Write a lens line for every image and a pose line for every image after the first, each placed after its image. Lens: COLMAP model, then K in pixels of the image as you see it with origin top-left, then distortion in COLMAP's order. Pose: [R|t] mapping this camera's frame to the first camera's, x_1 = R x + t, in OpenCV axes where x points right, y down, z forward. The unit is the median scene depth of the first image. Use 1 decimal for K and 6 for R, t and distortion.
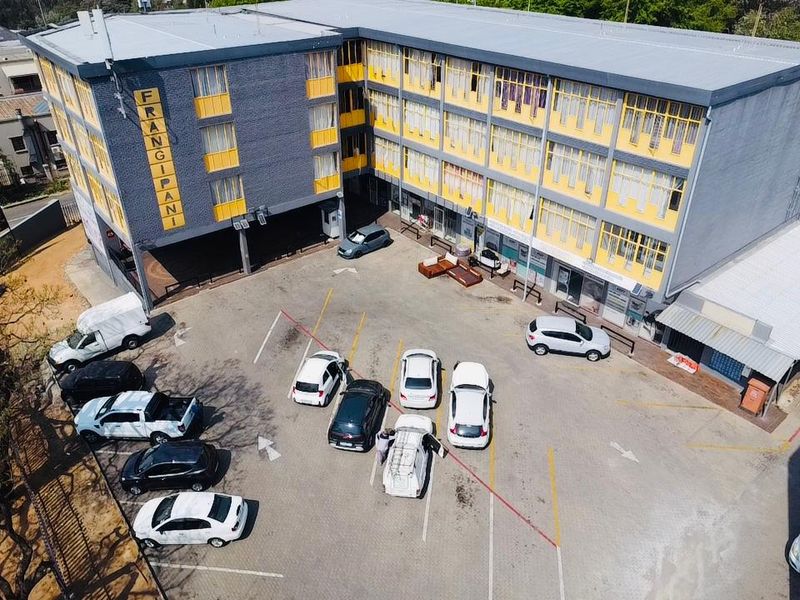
lens RADIAL K [[599.3, 0, 400.8], [0, 599.3, 292.5], [0, 0, 1]] dist [0.000117, -0.003964]
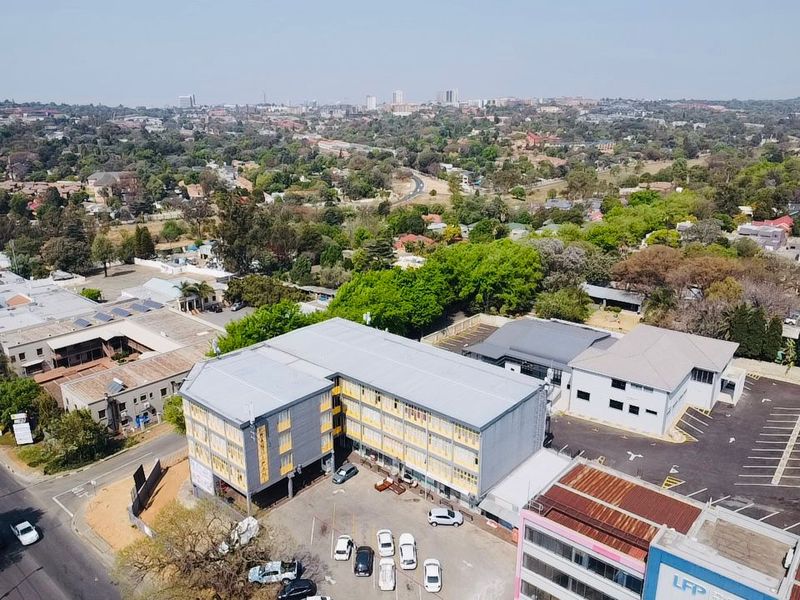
lens RADIAL K [[599.3, 0, 400.8], [0, 599.3, 292.5], [0, 0, 1]] dist [0.000117, -0.003964]
pose [[0.984785, -0.044849, 0.167887, -0.230232], [0.086047, 0.965217, -0.246884, -0.196557], [-0.150975, 0.257574, 0.954391, -1.345874]]
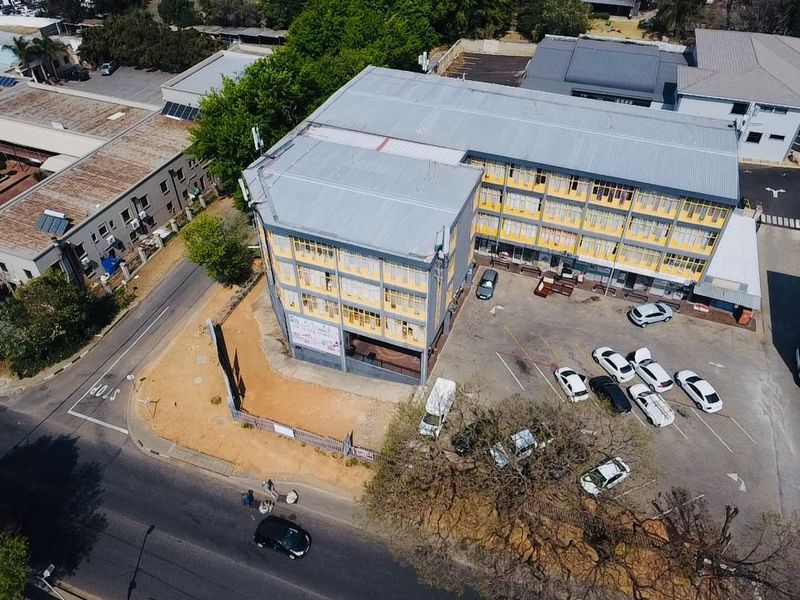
lens RADIAL K [[599.3, 0, 400.8], [0, 599.3, 292.5], [0, 0, 1]] dist [0.000117, -0.003964]
pose [[0.871145, -0.319630, 0.372751, -1.012178], [0.250464, 0.942194, 0.222571, -0.561978], [-0.422345, -0.100531, 0.900843, -0.323107]]
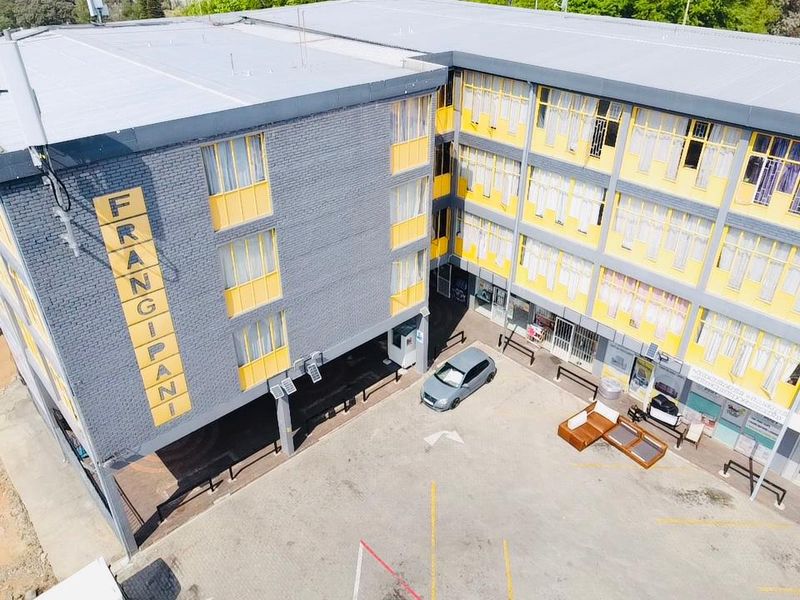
lens RADIAL K [[599.3, 0, 400.8], [0, 599.3, 292.5], [0, 0, 1]] dist [0.000117, -0.003964]
pose [[0.997610, -0.028761, 0.062818, -0.201323], [0.028491, 0.999581, 0.005189, -0.226833], [-0.062941, -0.003386, 0.998012, 0.437190]]
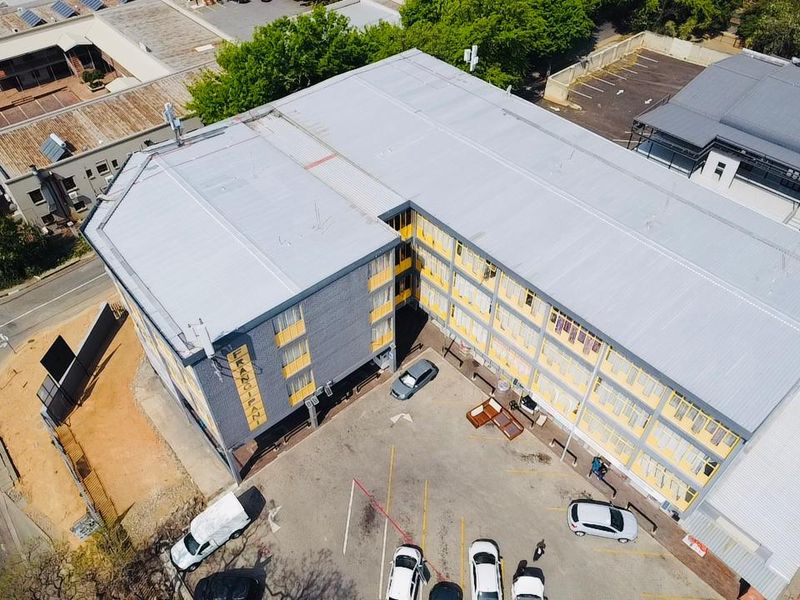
lens RADIAL K [[599.3, 0, 400.8], [0, 599.3, 292.5], [0, 0, 1]] dist [0.000117, -0.003964]
pose [[0.999124, -0.026567, 0.032324, -0.144209], [0.017805, 0.969074, 0.246125, -0.633924], [-0.037863, -0.245334, 0.968699, -0.036418]]
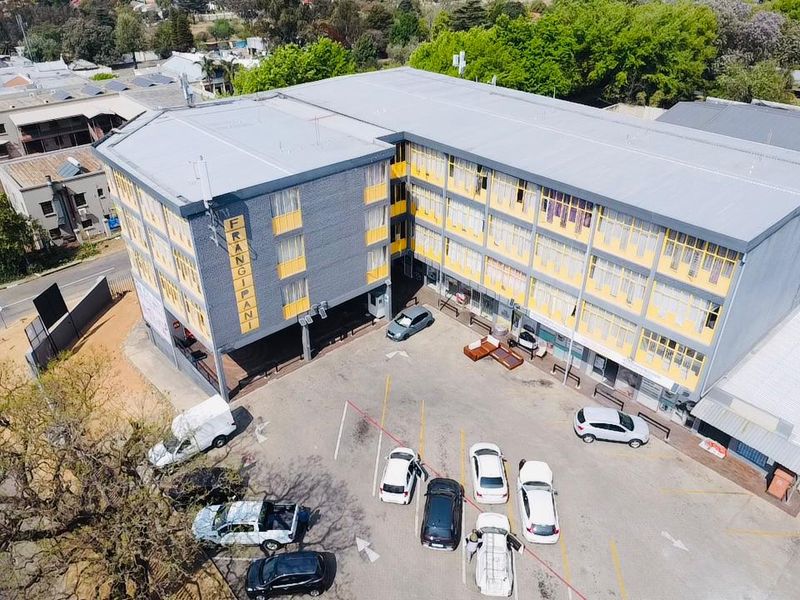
lens RADIAL K [[599.3, 0, 400.8], [0, 599.3, 292.5], [0, 0, 1]] dist [0.000117, -0.003964]
pose [[0.998887, -0.022549, 0.041438, -0.149928], [0.022486, 0.999745, 0.001988, -0.176931], [-0.041472, -0.001054, 0.999139, -0.106478]]
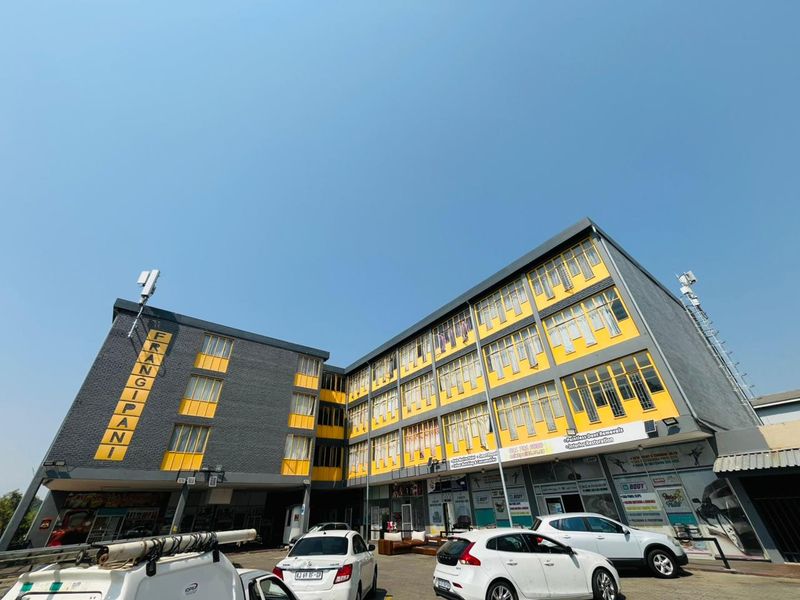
lens RADIAL K [[322.9, 0, 397.4], [0, 322.9, 300.4], [0, 0, 1]] dist [-0.003610, 0.000094]
pose [[0.999268, -0.038194, -0.002099, 0.079841], [0.014568, 0.430741, -0.902358, 0.243346], [0.035369, 0.901667, 0.430983, 0.592726]]
